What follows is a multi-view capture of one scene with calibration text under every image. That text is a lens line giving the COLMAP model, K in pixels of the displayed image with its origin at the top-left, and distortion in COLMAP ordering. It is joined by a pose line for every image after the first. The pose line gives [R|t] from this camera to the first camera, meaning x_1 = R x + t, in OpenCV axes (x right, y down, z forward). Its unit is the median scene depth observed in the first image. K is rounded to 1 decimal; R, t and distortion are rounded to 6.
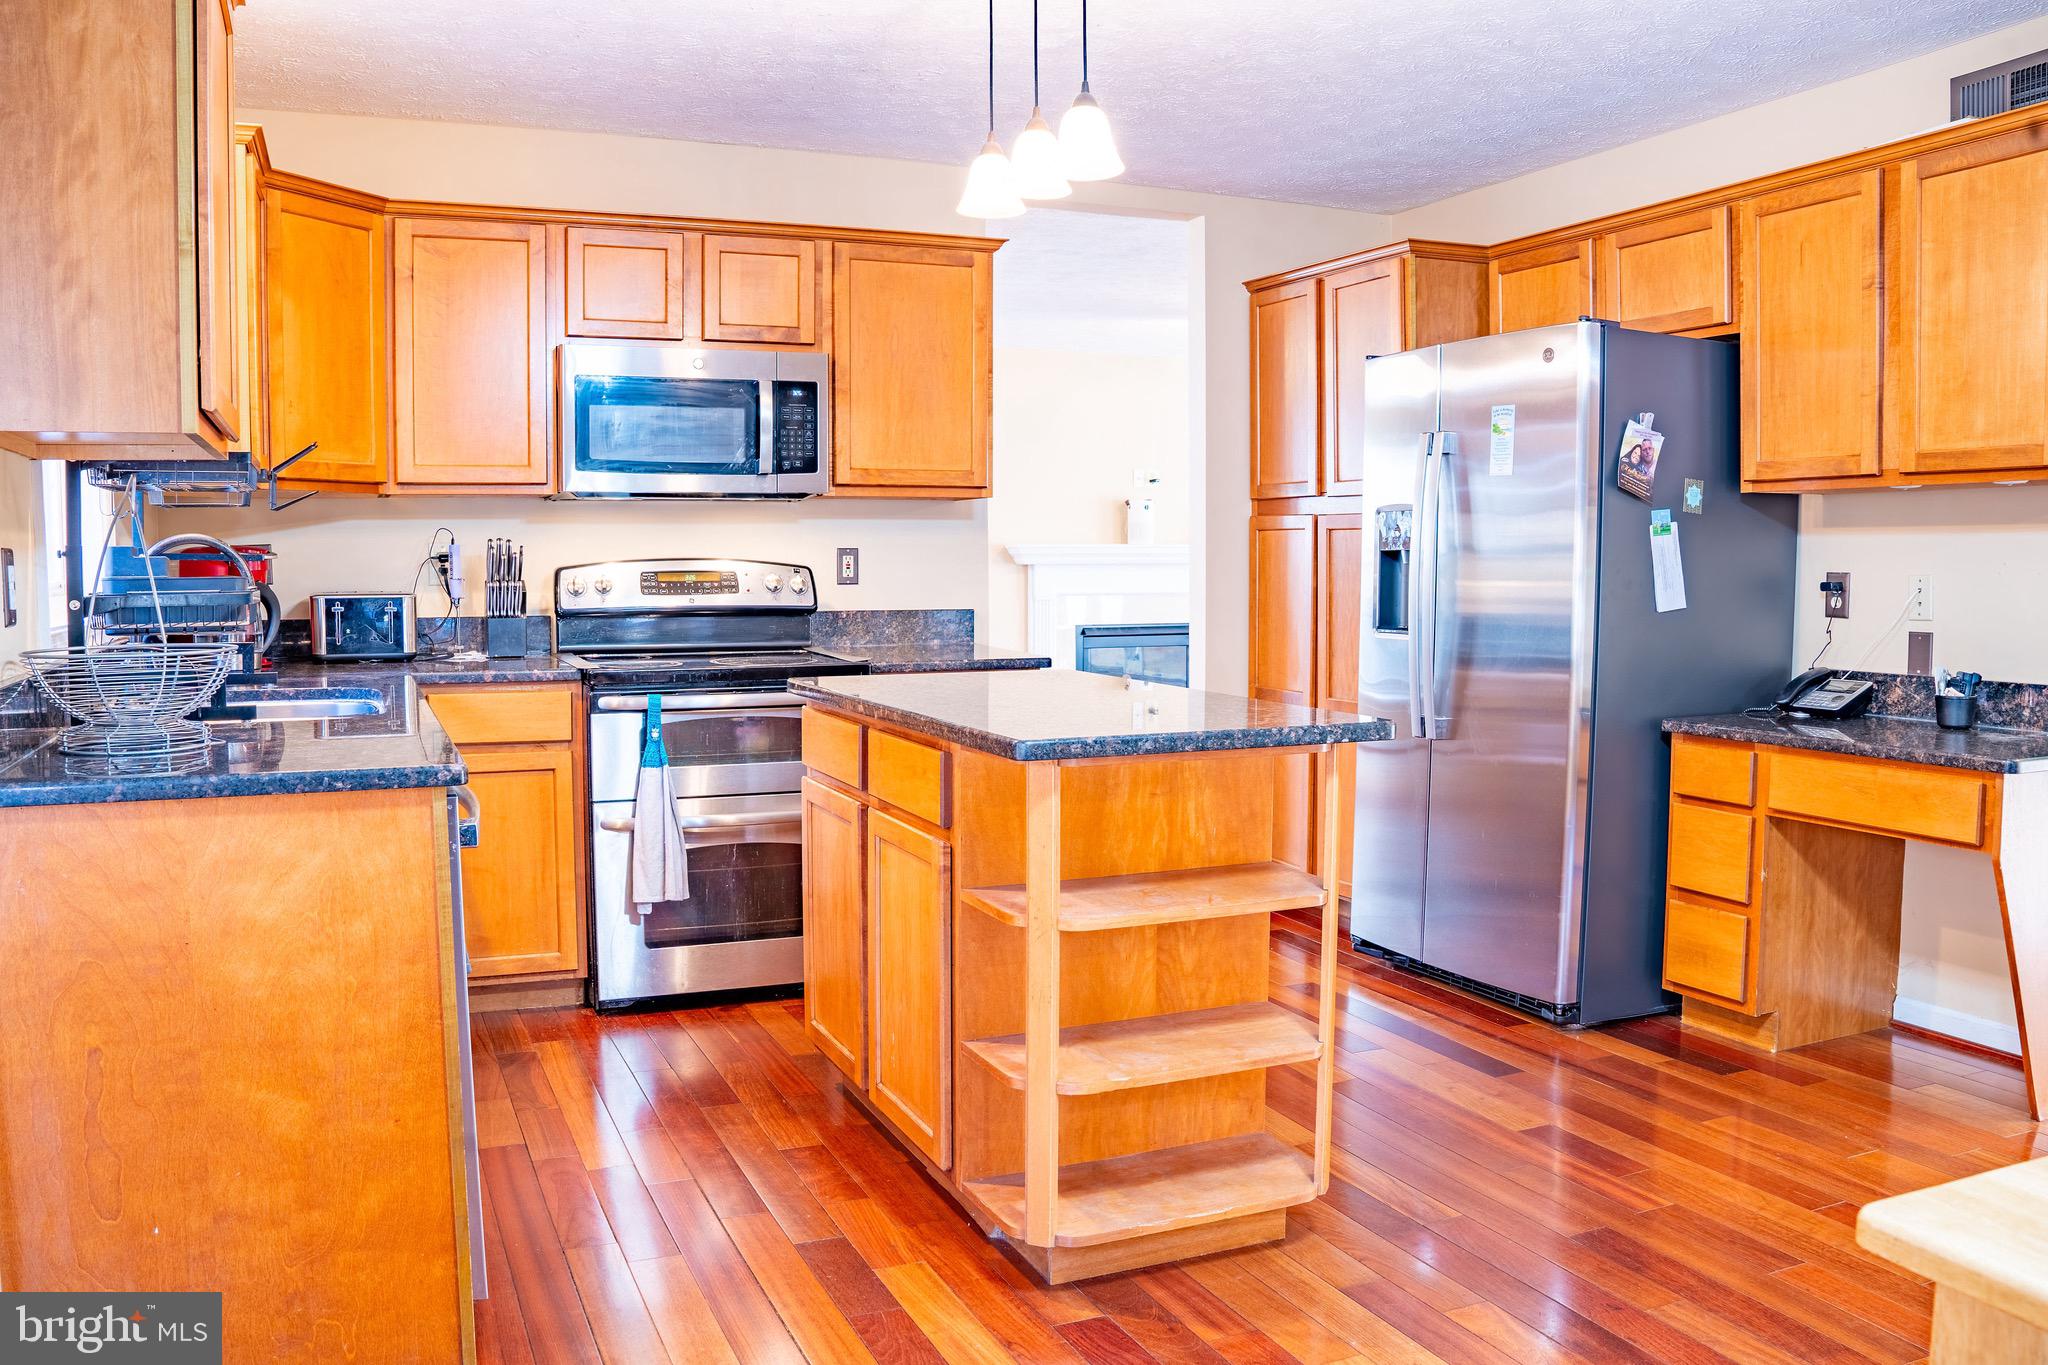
lens RADIAL K [[1624.1, 0, 1025.1], [0, 1624.1, 689.9], [0, 0, 1]] dist [-0.194134, 0.132802]
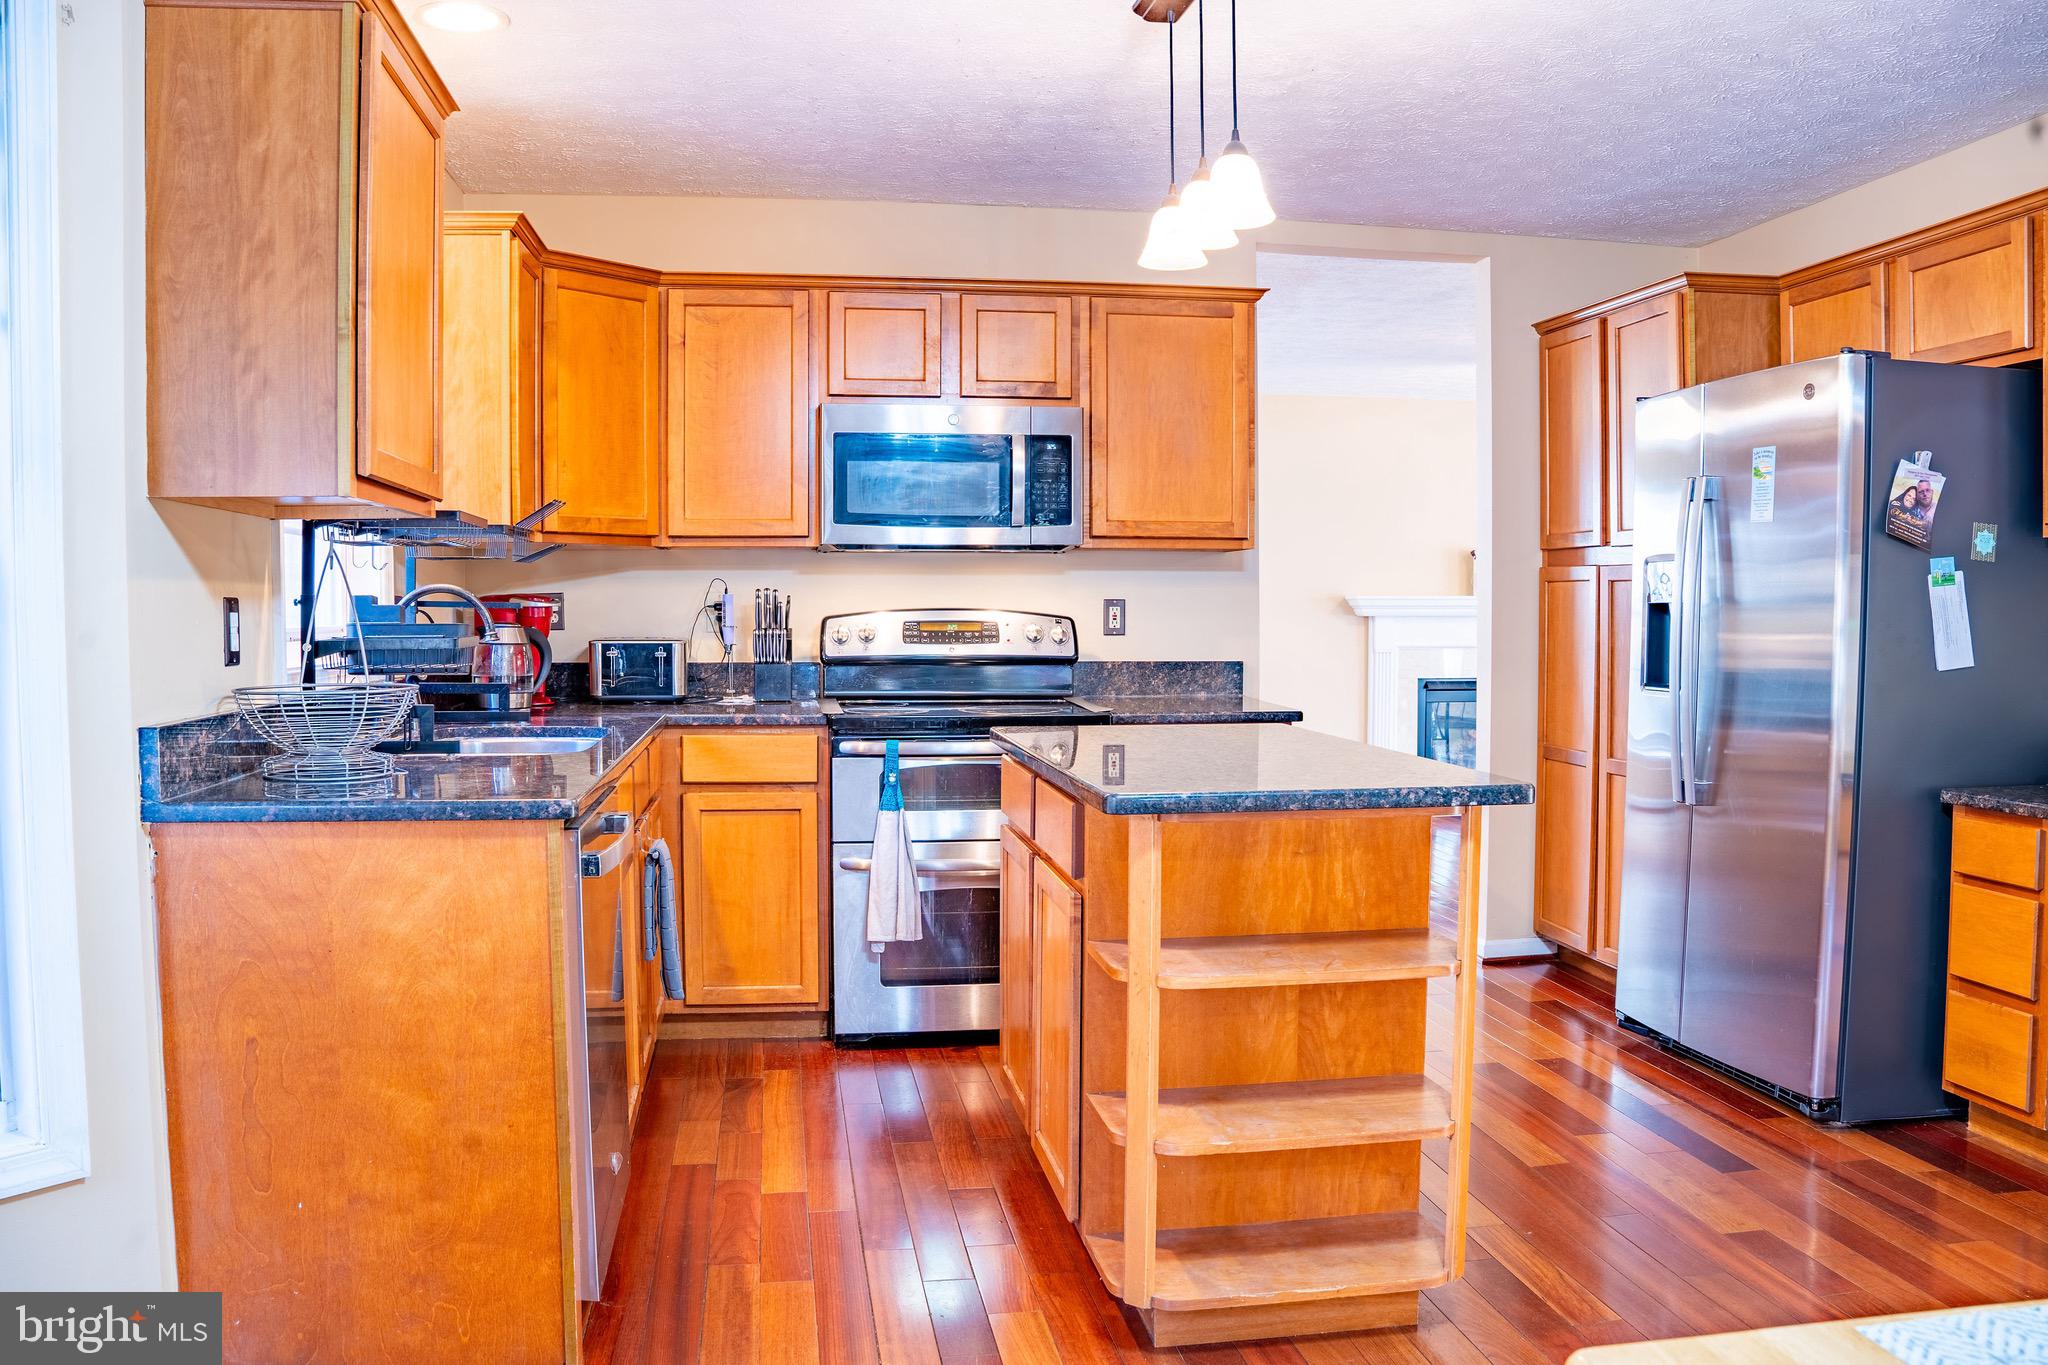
lens RADIAL K [[1624.1, 0, 1025.1], [0, 1624.1, 689.9], [0, 0, 1]] dist [-0.194134, 0.132802]
pose [[0.966912, 0.013927, -0.254730, 0.121116], [-0.021769, 0.999371, -0.027992, -0.002212], [0.254180, 0.032611, 0.966607, 0.013925]]
